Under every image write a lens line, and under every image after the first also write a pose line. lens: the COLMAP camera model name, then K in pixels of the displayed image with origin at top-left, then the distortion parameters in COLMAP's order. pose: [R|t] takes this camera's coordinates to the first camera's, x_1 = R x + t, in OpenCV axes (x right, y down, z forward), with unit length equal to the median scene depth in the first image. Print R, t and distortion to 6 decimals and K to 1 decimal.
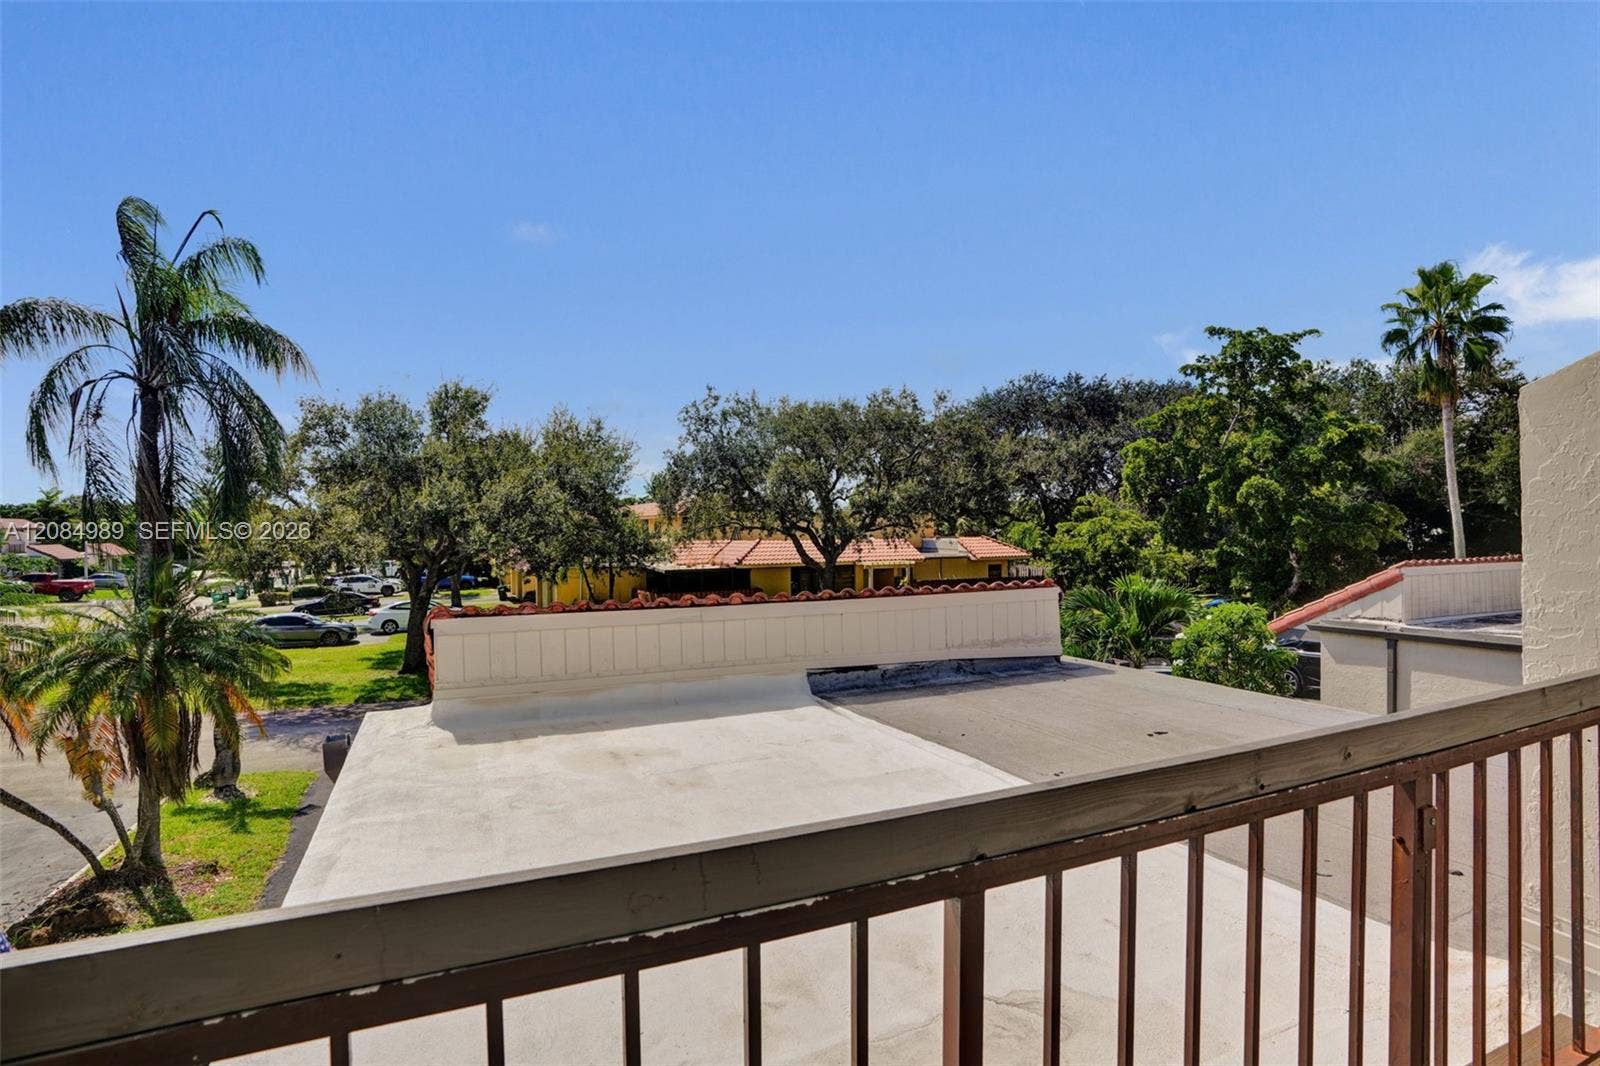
lens RADIAL K [[819.1, 0, 800.0], [0, 819.1, 533.0], [0, 0, 1]] dist [-0.032006, -0.000043]
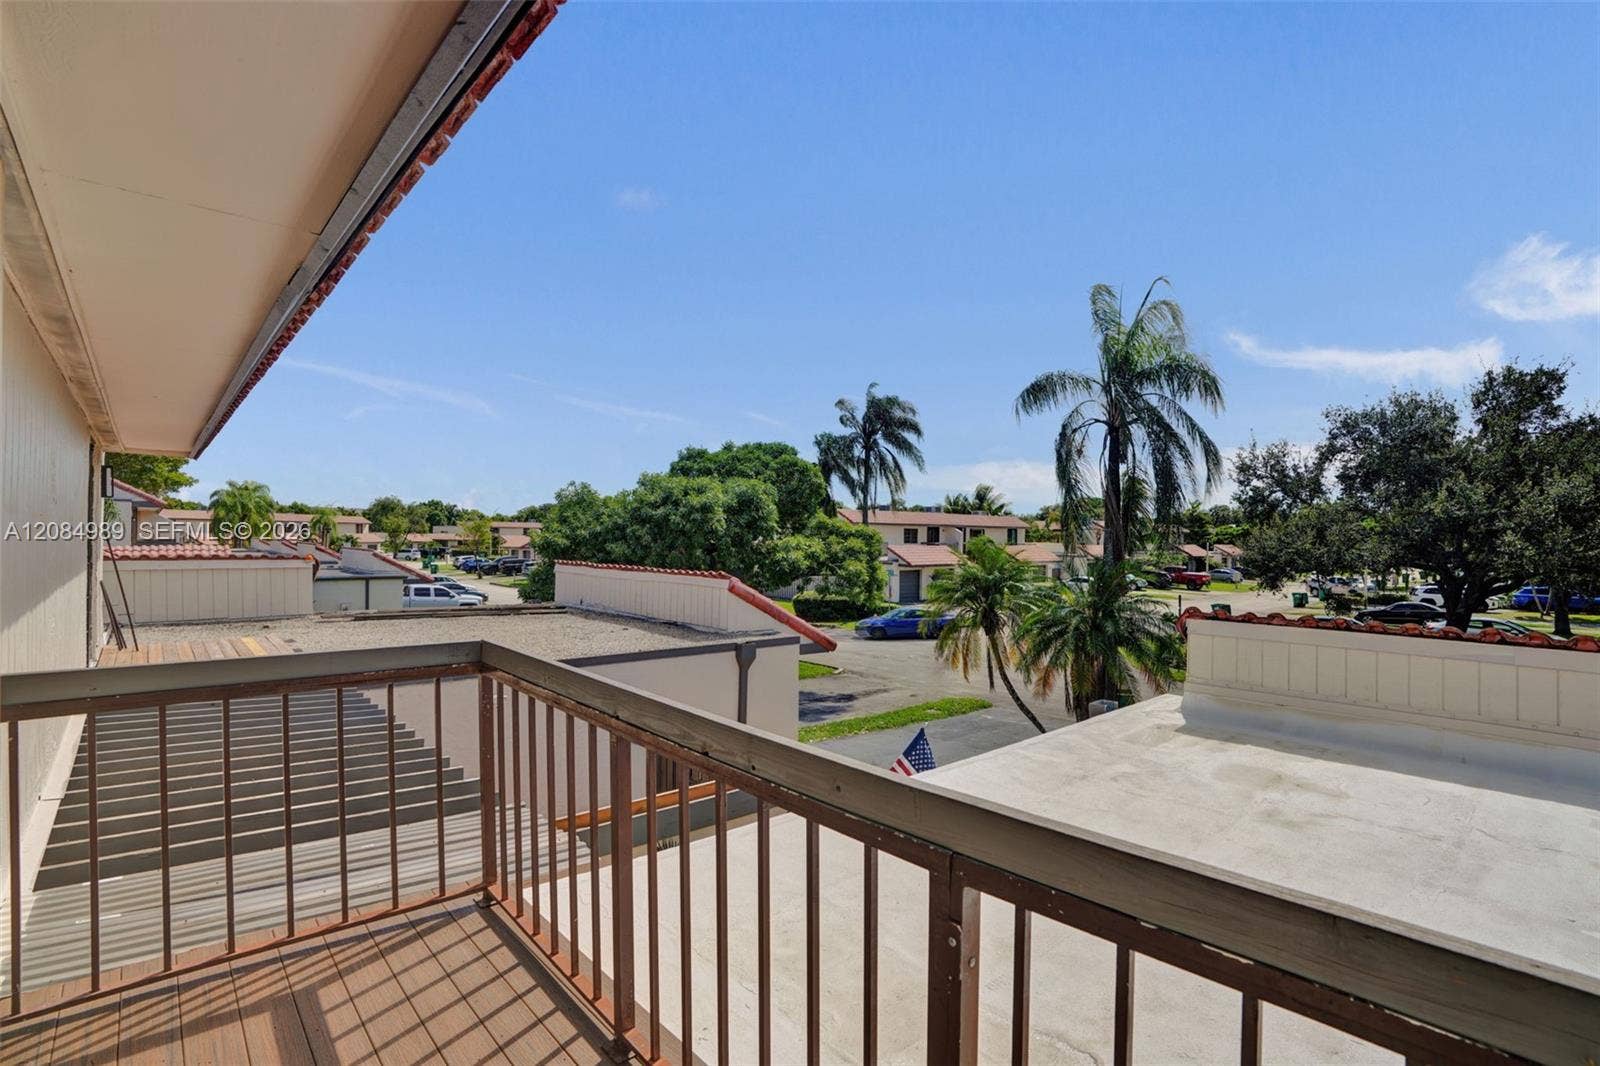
lens RADIAL K [[771.4, 0, 805.2], [0, 771.4, 560.7], [0, 0, 1]] dist [-0.001463, -0.000095]
pose [[0.316754, 0.044885, -0.947445, 0.348922], [-0.017228, 0.998987, 0.041567, -0.007924], [0.948351, 0.003156, 0.317207, 0.150268]]
